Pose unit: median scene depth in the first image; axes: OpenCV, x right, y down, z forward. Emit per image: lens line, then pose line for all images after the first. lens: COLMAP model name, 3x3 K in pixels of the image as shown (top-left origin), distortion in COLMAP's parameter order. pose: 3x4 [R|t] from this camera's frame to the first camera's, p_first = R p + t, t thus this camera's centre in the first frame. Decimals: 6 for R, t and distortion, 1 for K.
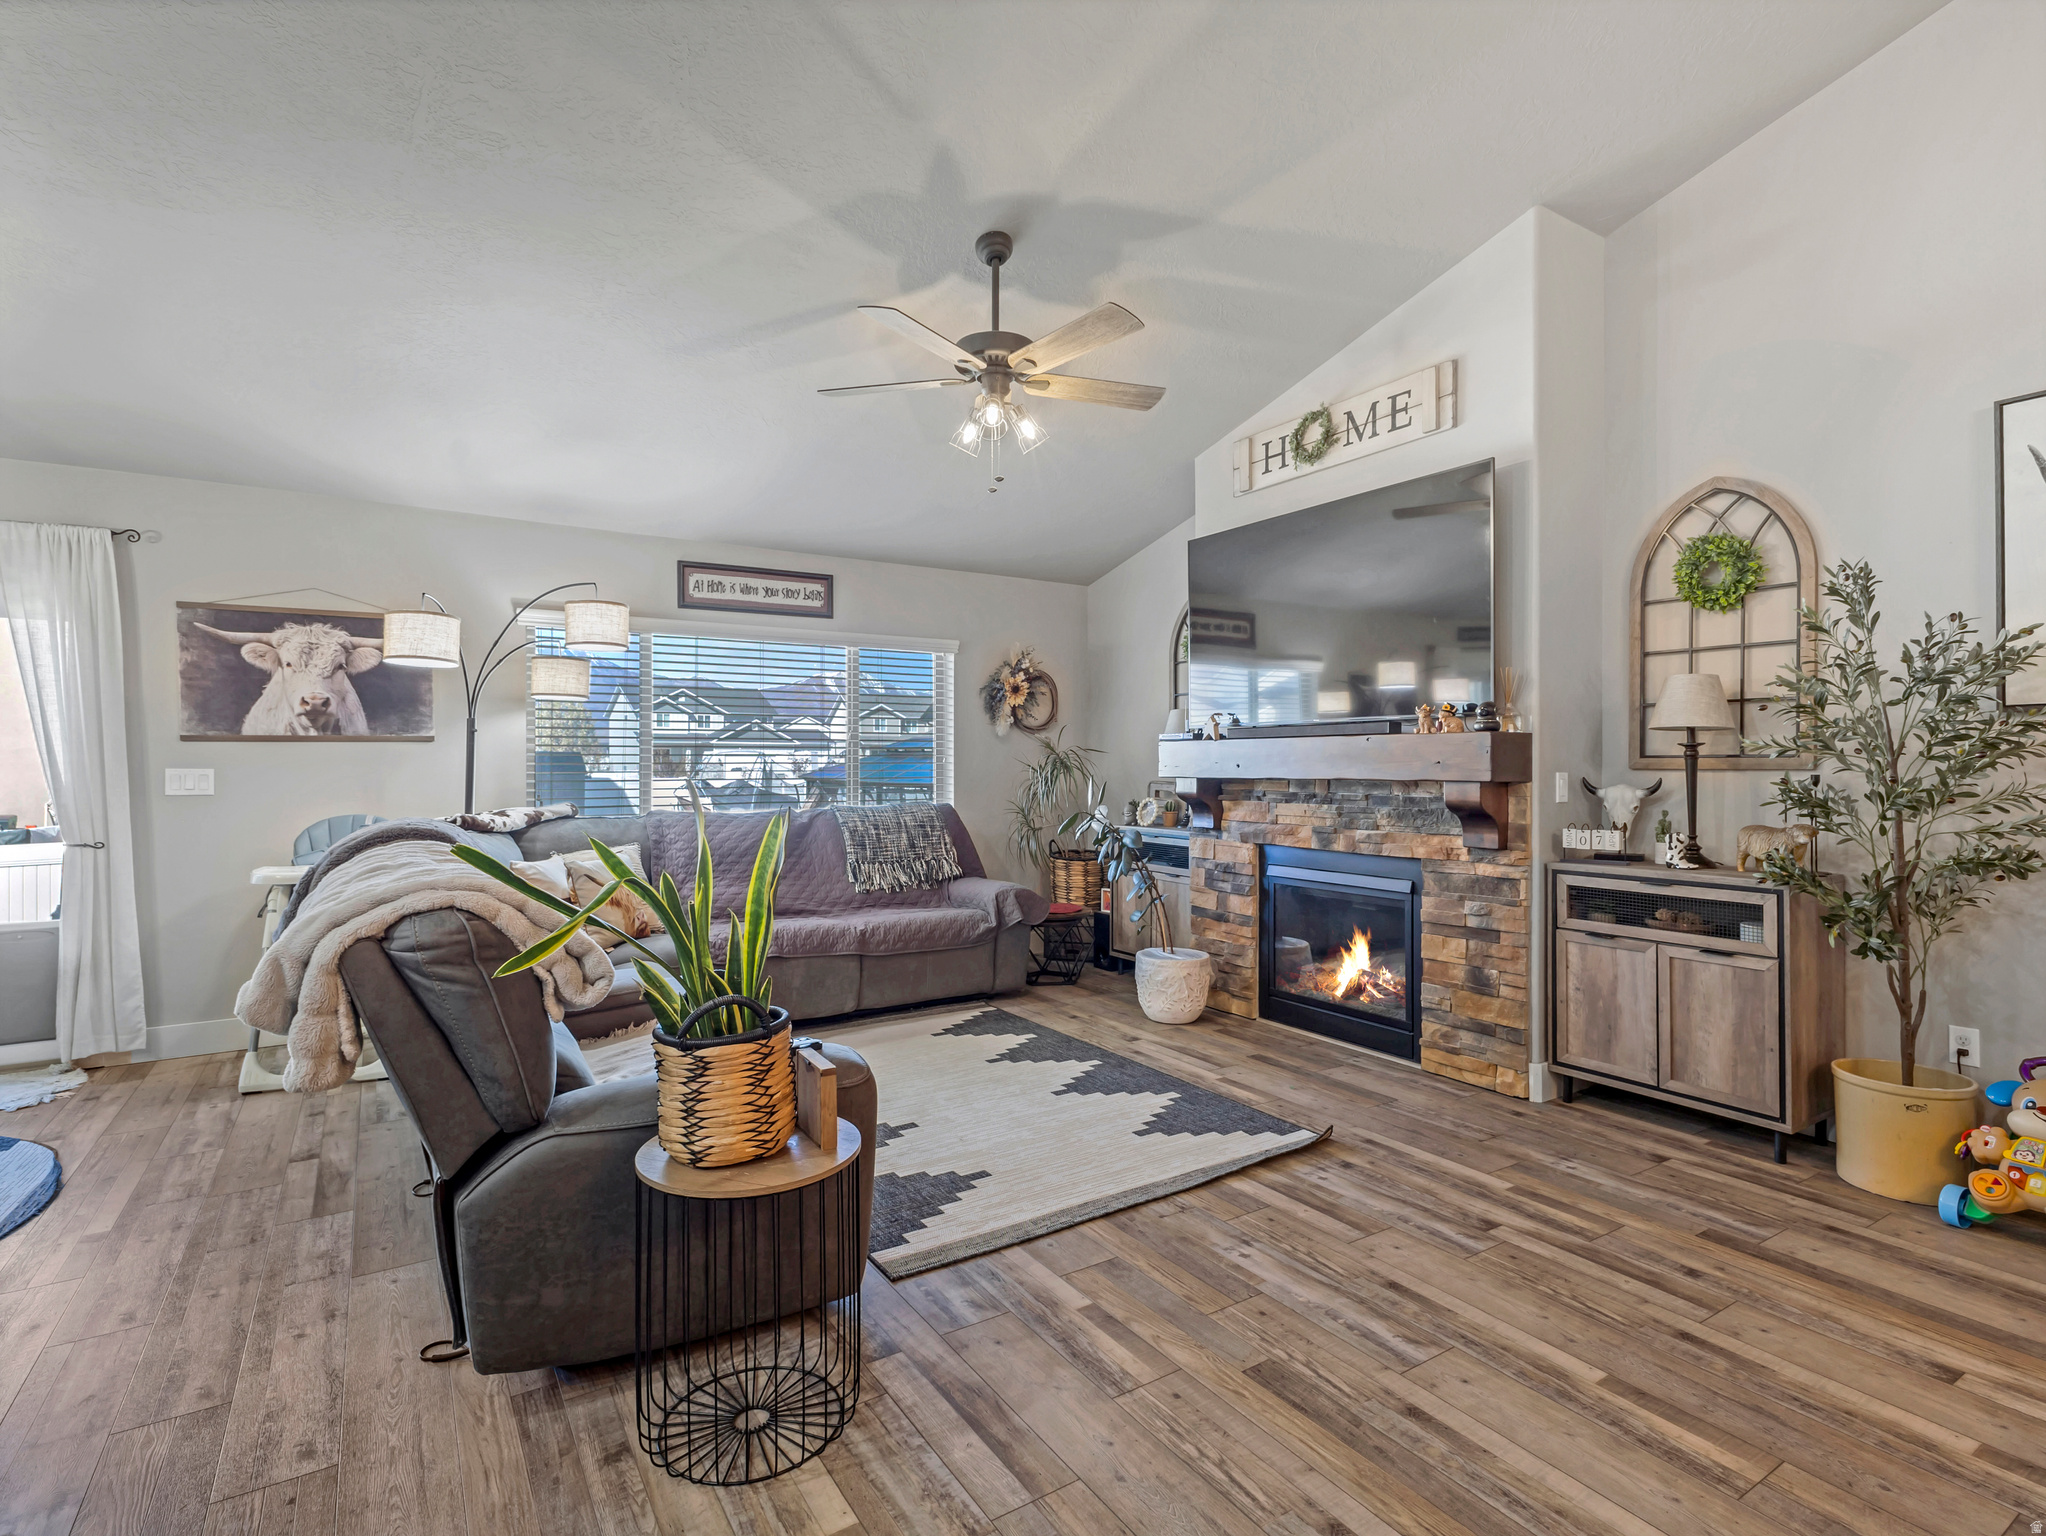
lens RADIAL K [[1005.0, 0, 1024.4], [0, 1005.0, 764.8], [0, 0, 1]] dist [0.005571, -0.000022]
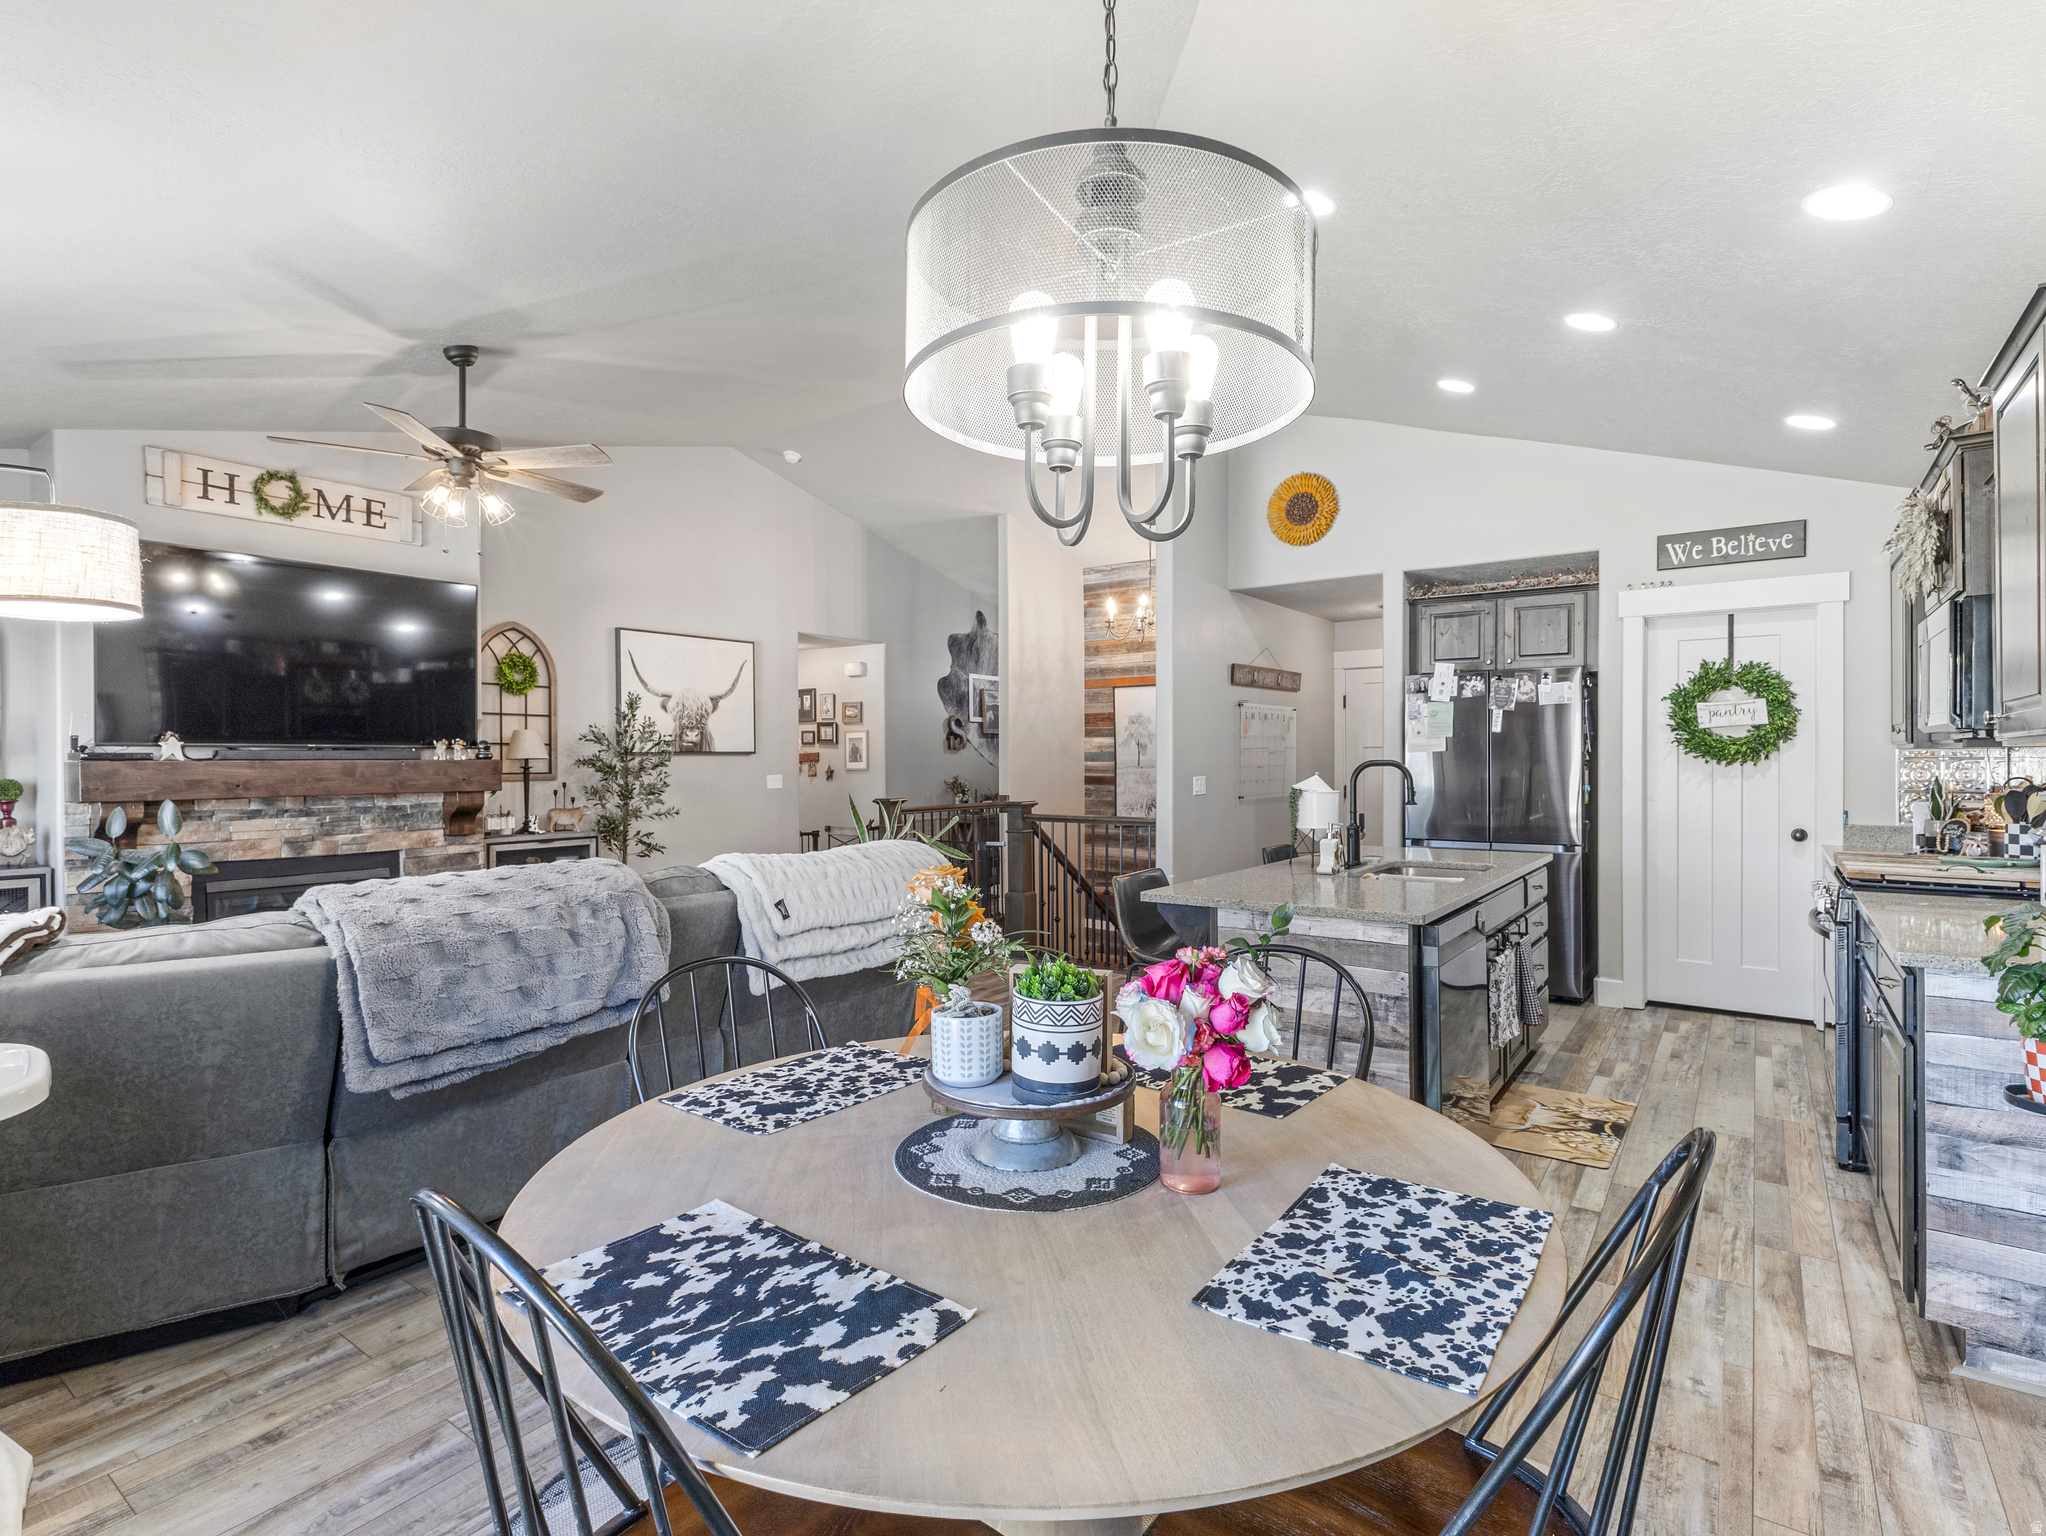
lens RADIAL K [[1005.0, 0, 1029.6], [0, 1005.0, 761.4], [0, 0, 1]] dist [0.005571, -0.000022]
pose [[-0.368728, 0.001439, 0.929536, -1.314732], [0.005227, 0.999986, 0.000526, -0.025909], [-0.929523, 0.005052, -0.368731, 0.775526]]
